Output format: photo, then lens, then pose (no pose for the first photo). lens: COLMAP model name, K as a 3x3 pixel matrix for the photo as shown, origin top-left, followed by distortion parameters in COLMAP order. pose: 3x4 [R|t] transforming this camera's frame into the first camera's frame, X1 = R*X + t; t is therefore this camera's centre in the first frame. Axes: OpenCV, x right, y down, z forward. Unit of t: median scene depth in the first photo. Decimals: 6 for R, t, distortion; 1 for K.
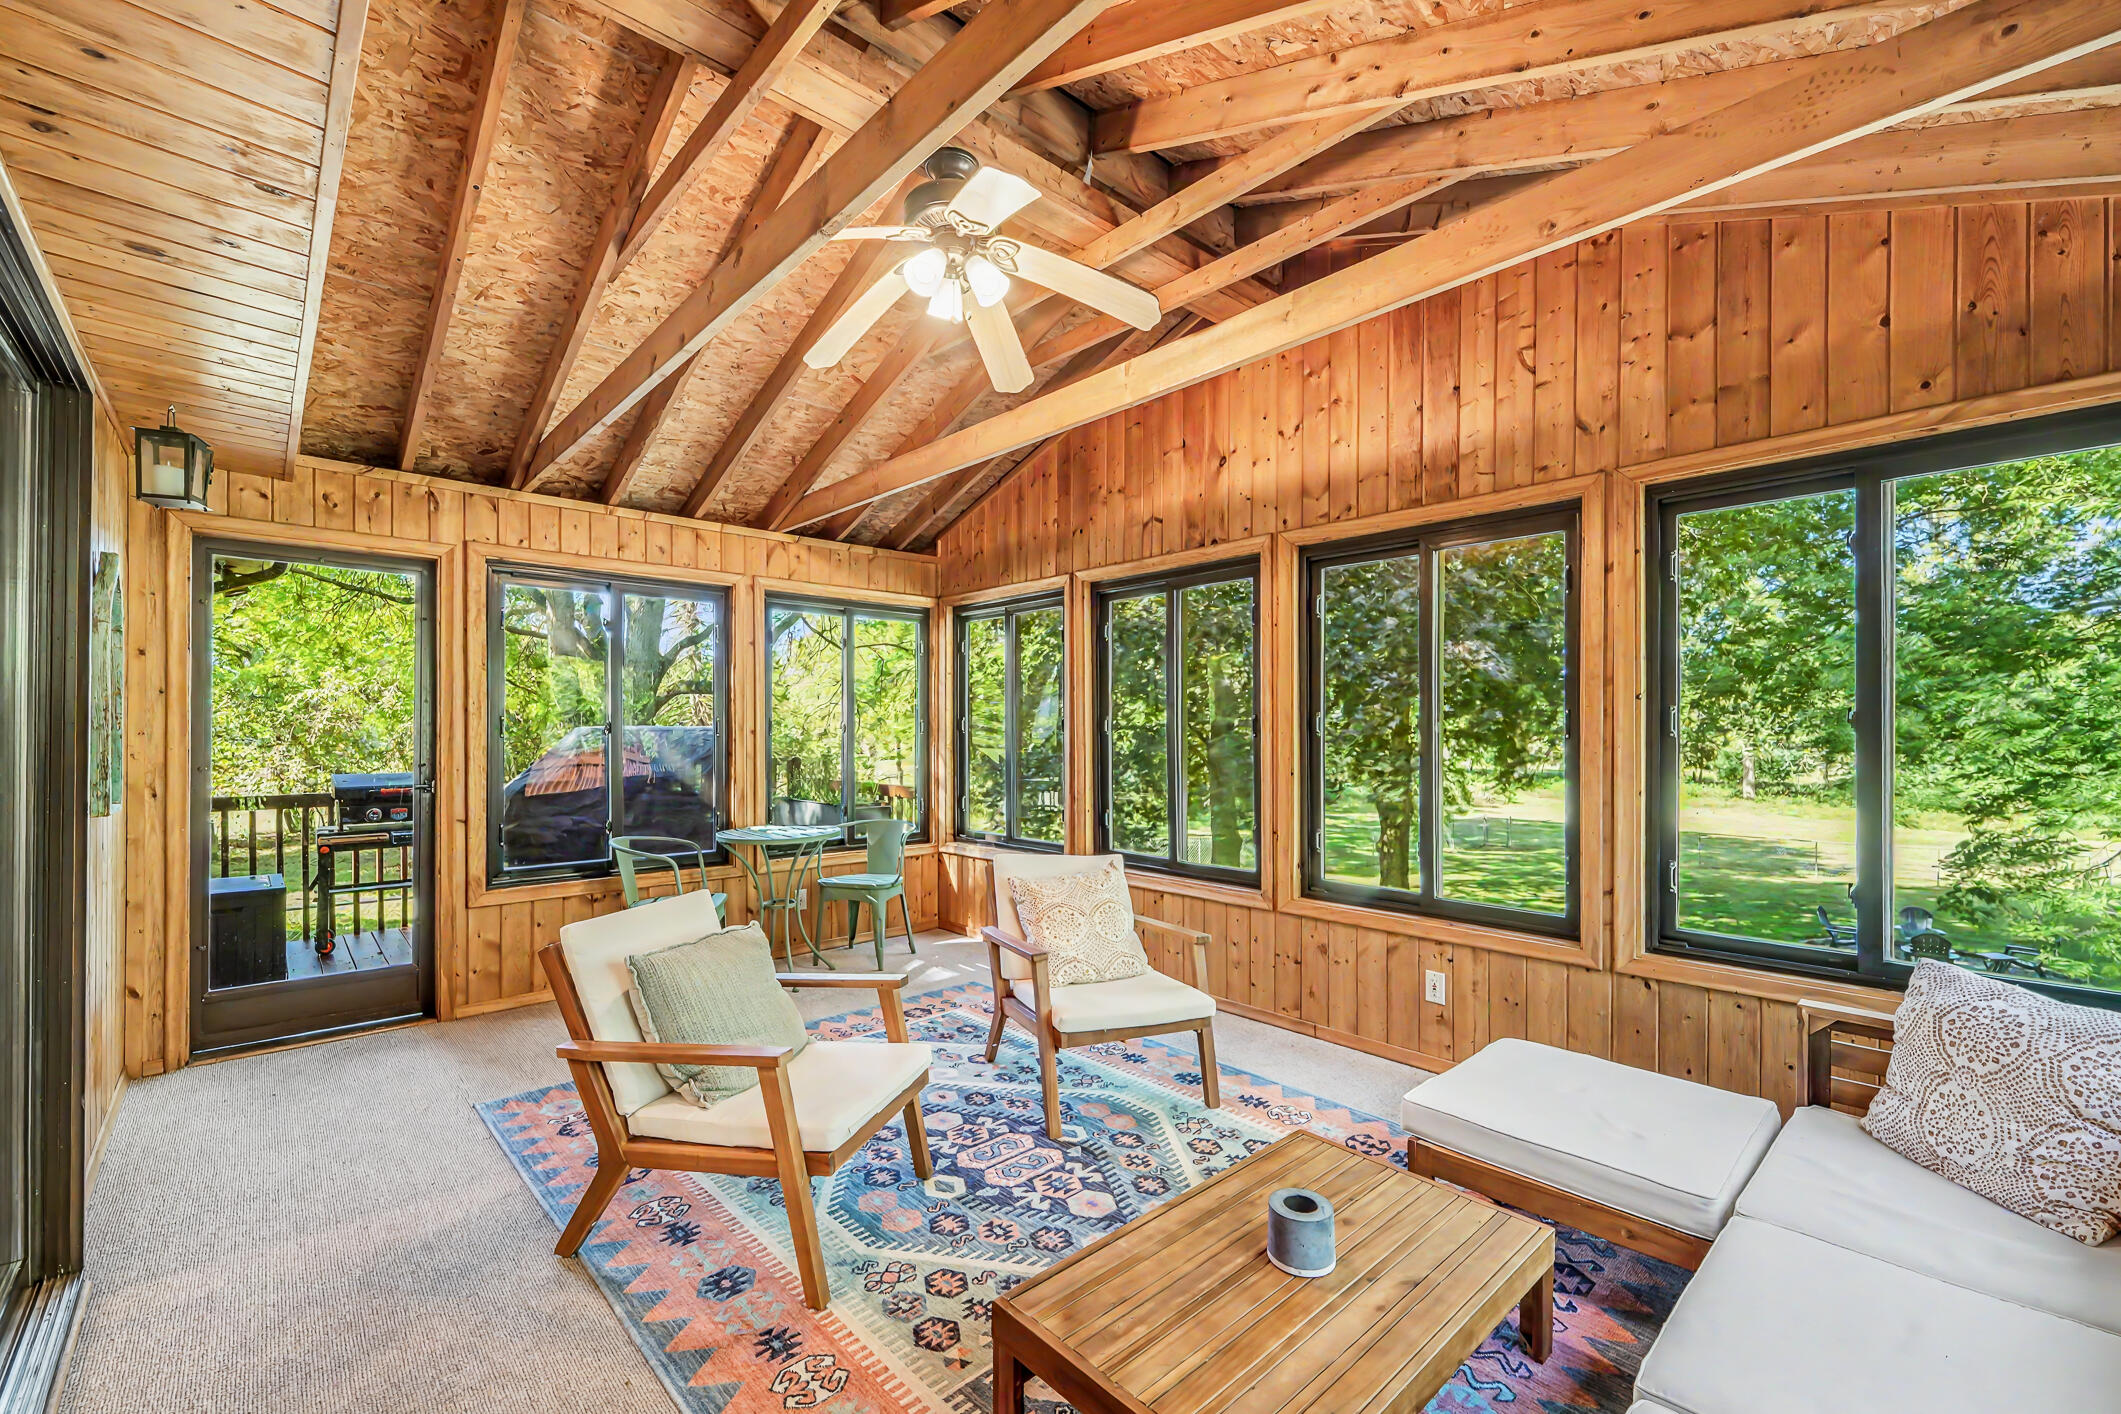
lens RADIAL K [[855.2, 0, 1059.9], [0, 855.2, 724.2], [0, 0, 1]] dist [-0.001359, -0.000029]
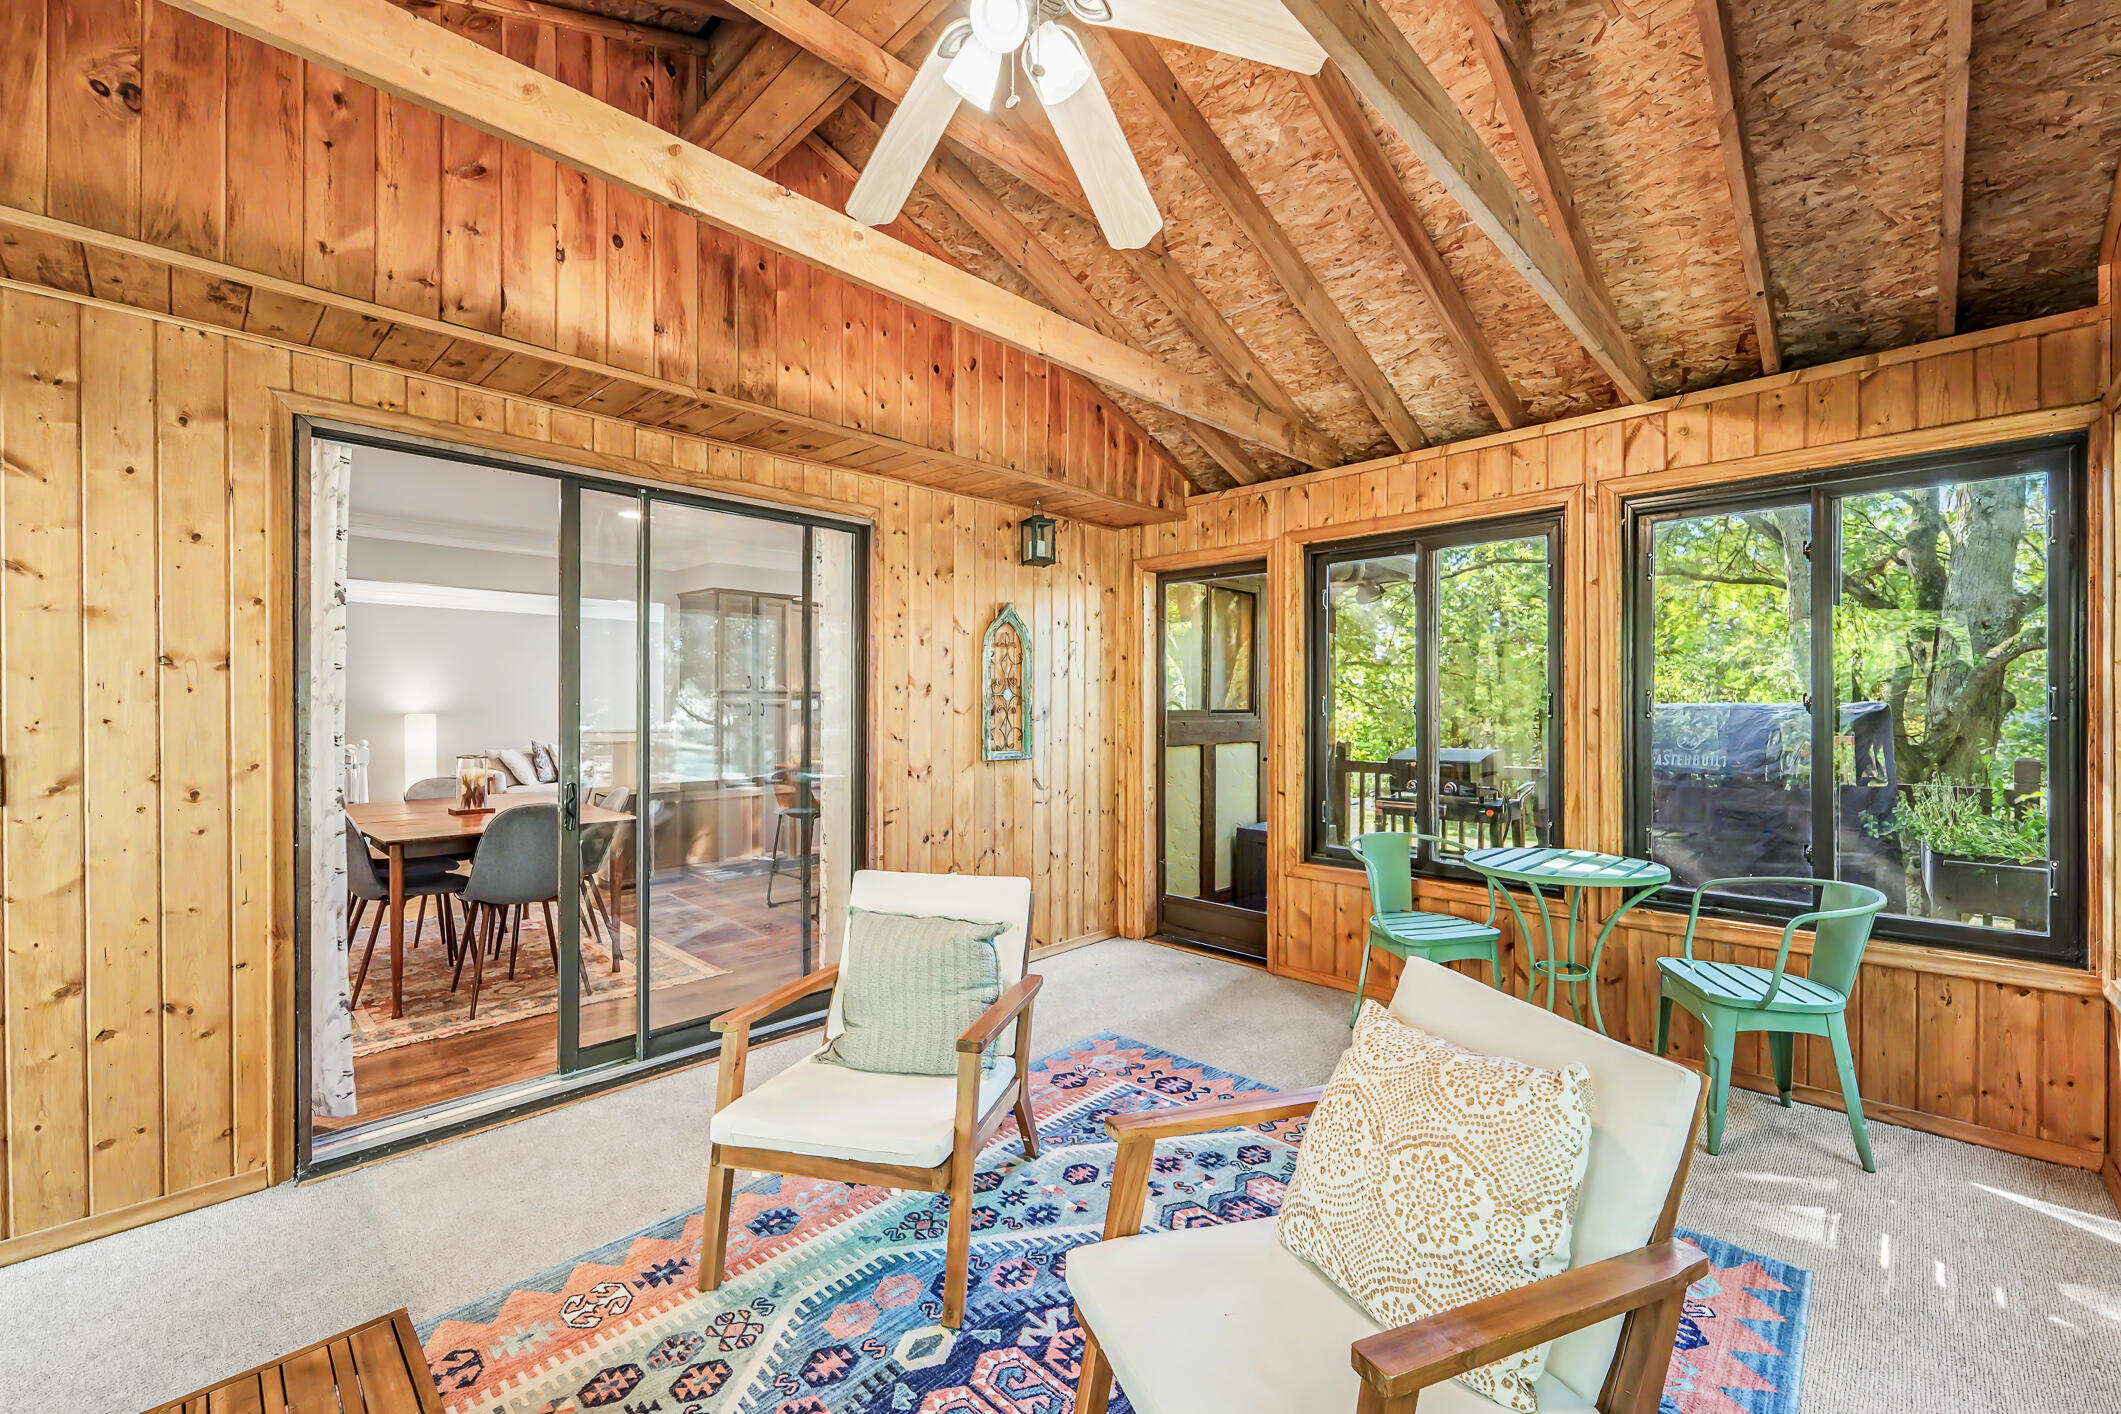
lens RADIAL K [[855.2, 0, 1059.9], [0, 855.2, 706.3], [0, 0, 1]] dist [-0.001359, -0.000029]
pose [[0.062330, -0.001512, -0.998054, 0.574524], [0.008700, 0.999962, -0.000972, 0.002925], [0.998018, -0.008622, 0.062341, 1.043472]]
